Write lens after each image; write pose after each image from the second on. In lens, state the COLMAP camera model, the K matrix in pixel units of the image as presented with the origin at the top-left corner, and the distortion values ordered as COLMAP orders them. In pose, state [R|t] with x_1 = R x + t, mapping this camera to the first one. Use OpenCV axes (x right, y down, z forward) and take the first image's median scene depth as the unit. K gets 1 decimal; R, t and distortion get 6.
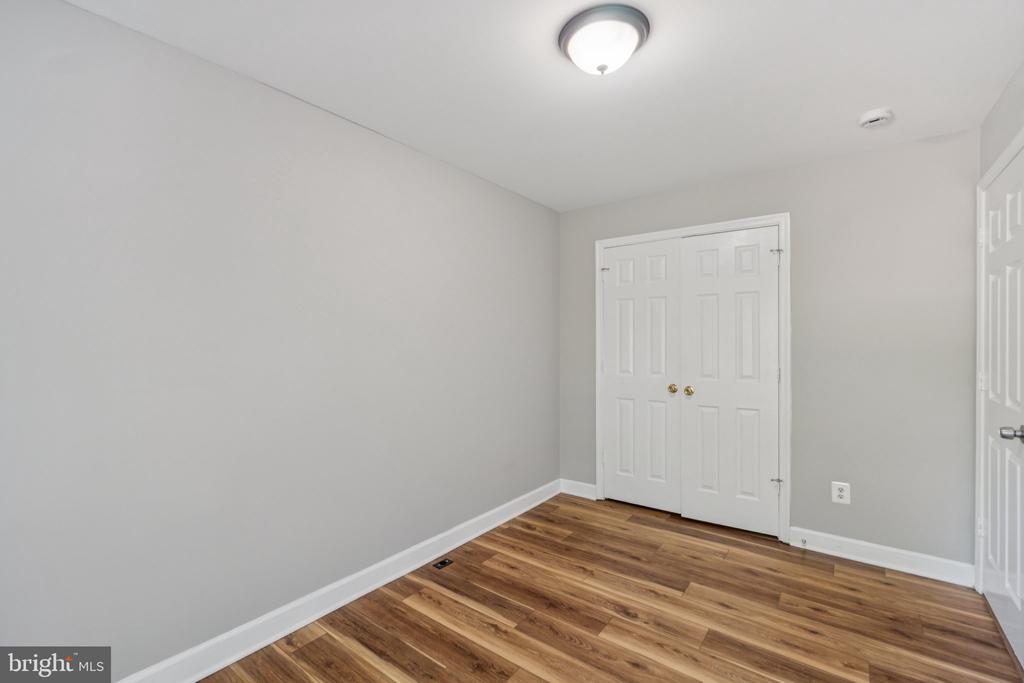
lens RADIAL K [[446.2, 0, 505.0], [0, 446.2, 344.2], [0, 0, 1]] dist [-0.007495, 0.000457]
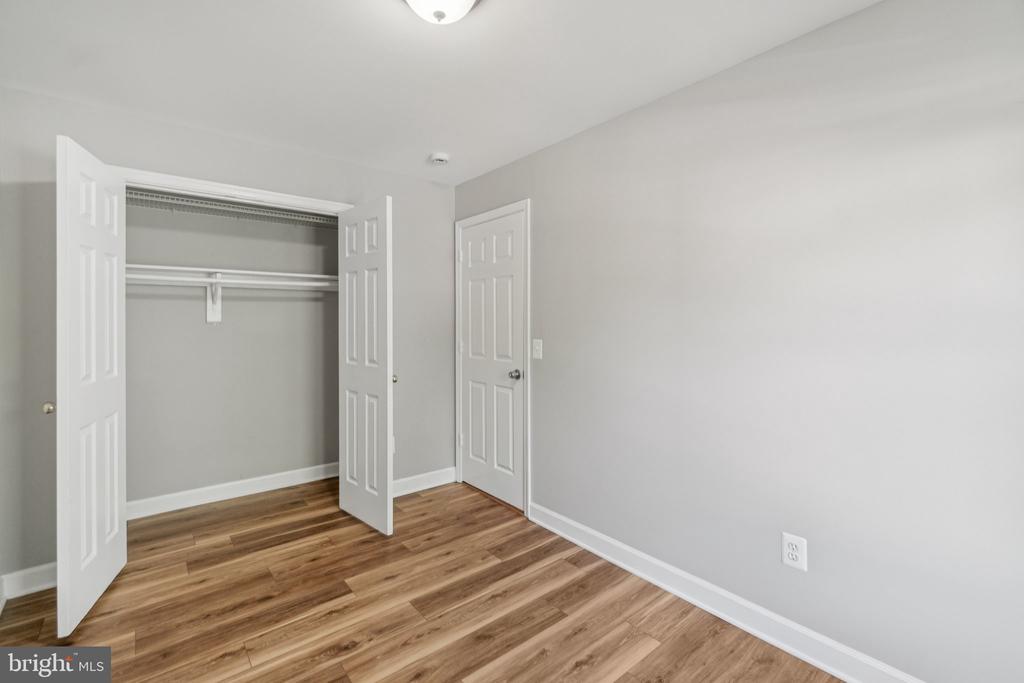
lens RADIAL K [[446.2, 0, 504.3], [0, 446.2, 314.5], [0, 0, 1]] dist [-0.007495, 0.000457]
pose [[0.236716, 0.018160, 0.971409, -0.435782], [0.009433, 0.999735, -0.020988, 0.002877], [-0.971533, 0.014131, 0.236482, 0.470820]]
